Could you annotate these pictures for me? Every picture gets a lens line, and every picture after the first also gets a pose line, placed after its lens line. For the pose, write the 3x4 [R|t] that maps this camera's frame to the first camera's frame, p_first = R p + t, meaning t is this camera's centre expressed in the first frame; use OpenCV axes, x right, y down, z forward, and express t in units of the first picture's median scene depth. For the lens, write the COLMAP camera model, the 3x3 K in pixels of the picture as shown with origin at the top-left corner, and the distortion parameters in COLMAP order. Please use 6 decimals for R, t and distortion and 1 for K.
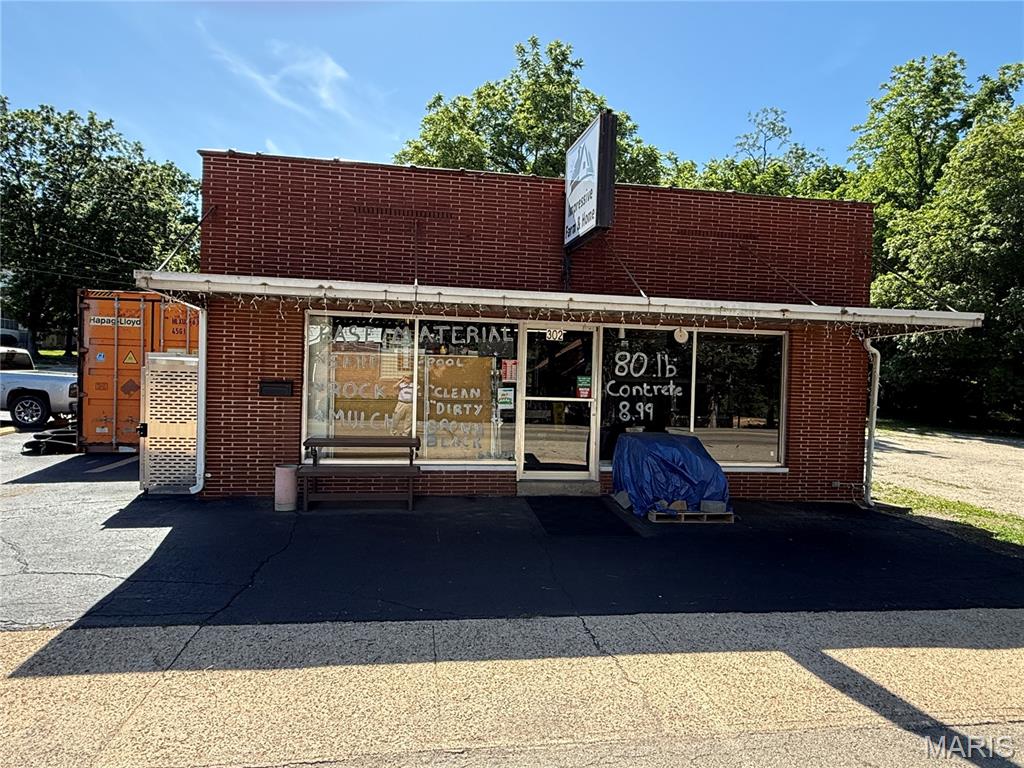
lens RADIAL K [[615.1, 0, 509.3], [0, 615.1, 390.7], [0, 0, 1]] dist [0.000398, 0.001973]
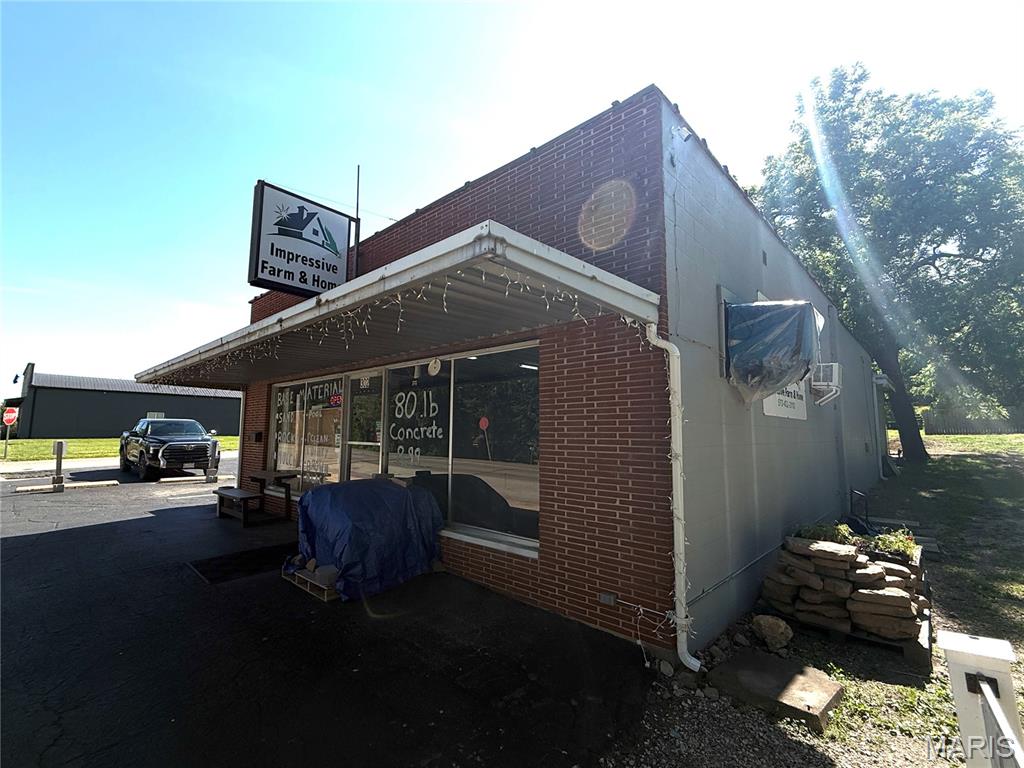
lens RADIAL K [[467.6, 0, 510.8], [0, 467.6, 384.1], [0, 0, 1]] dist [-0.000546, -0.000613]
pose [[0.614161, -0.107914, -0.781768, 0.869284], [-0.004401, 0.990123, -0.140132, 0.024422], [0.789168, 0.089504, 0.607620, 0.709786]]
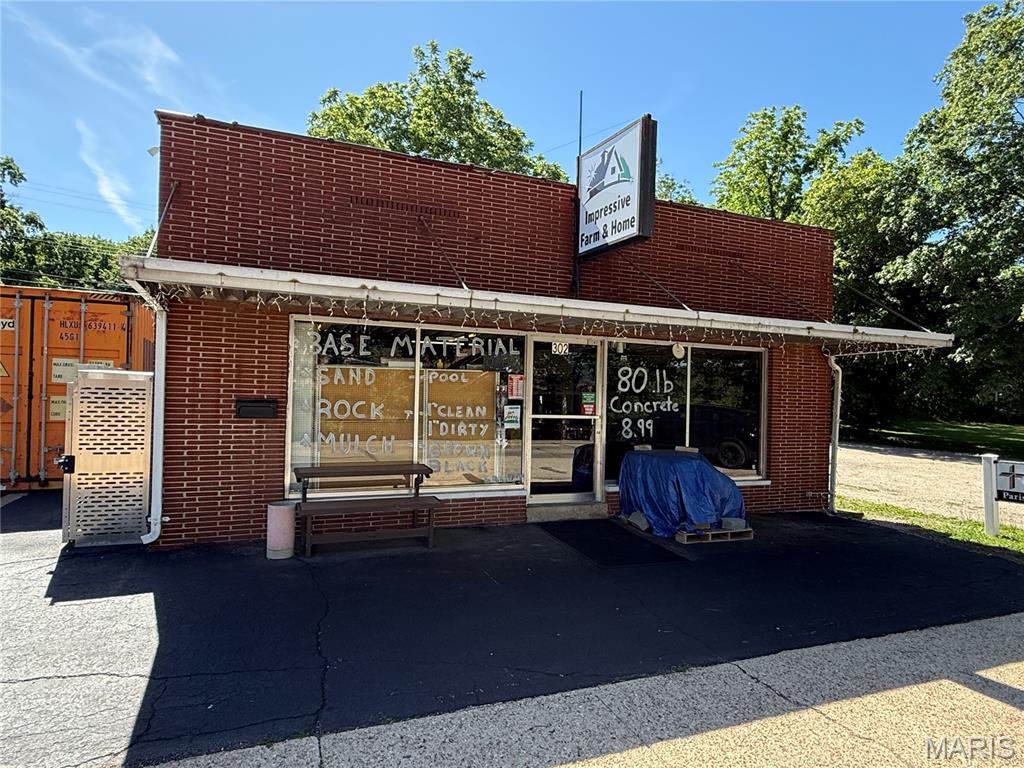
lens RADIAL K [[615.1, 0, 519.9], [0, 615.1, 391.7], [0, 0, 1]] dist [0.000398, 0.001973]
pose [[0.969320, -0.002782, 0.245788, -0.218383], [0.007462, 0.999808, -0.018110, -0.008049], [-0.245691, 0.019389, 0.969154, 0.105570]]
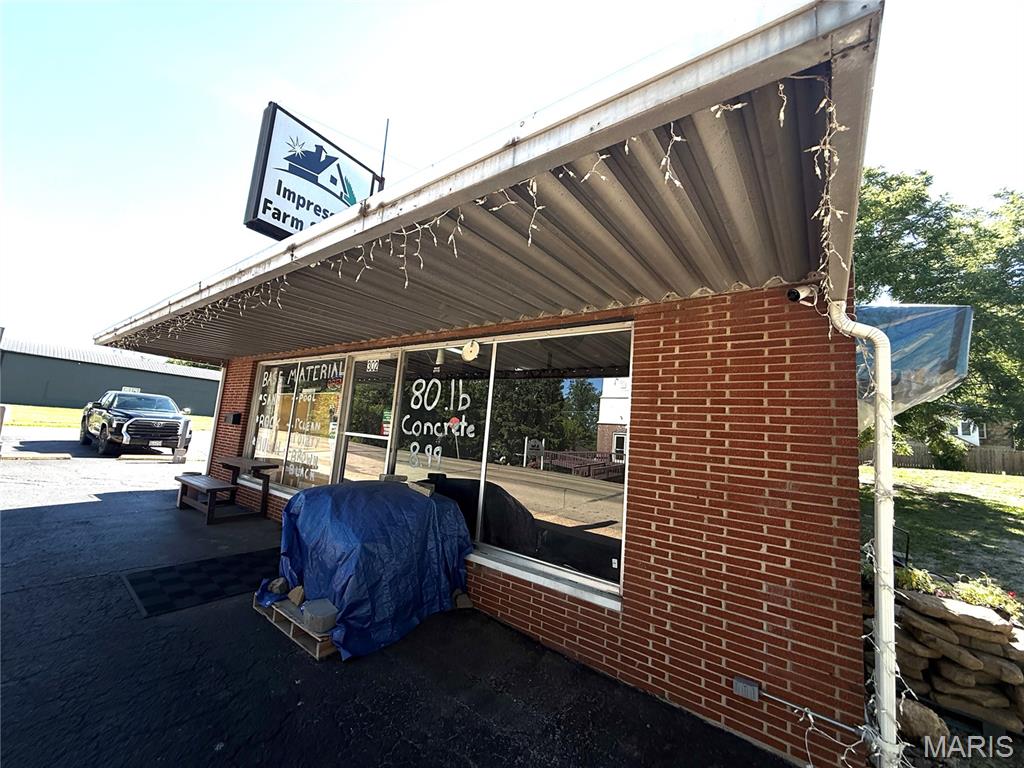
lens RADIAL K [[409.3, 0, 509.8], [0, 409.3, 384.8], [0, 0, 1]] dist [0.000313, -0.000177]
pose [[0.689222, -0.065538, -0.721580, 0.661820], [-0.076630, 0.983722, -0.162541, 0.021874], [0.720486, 0.167321, 0.672981, 0.742167]]
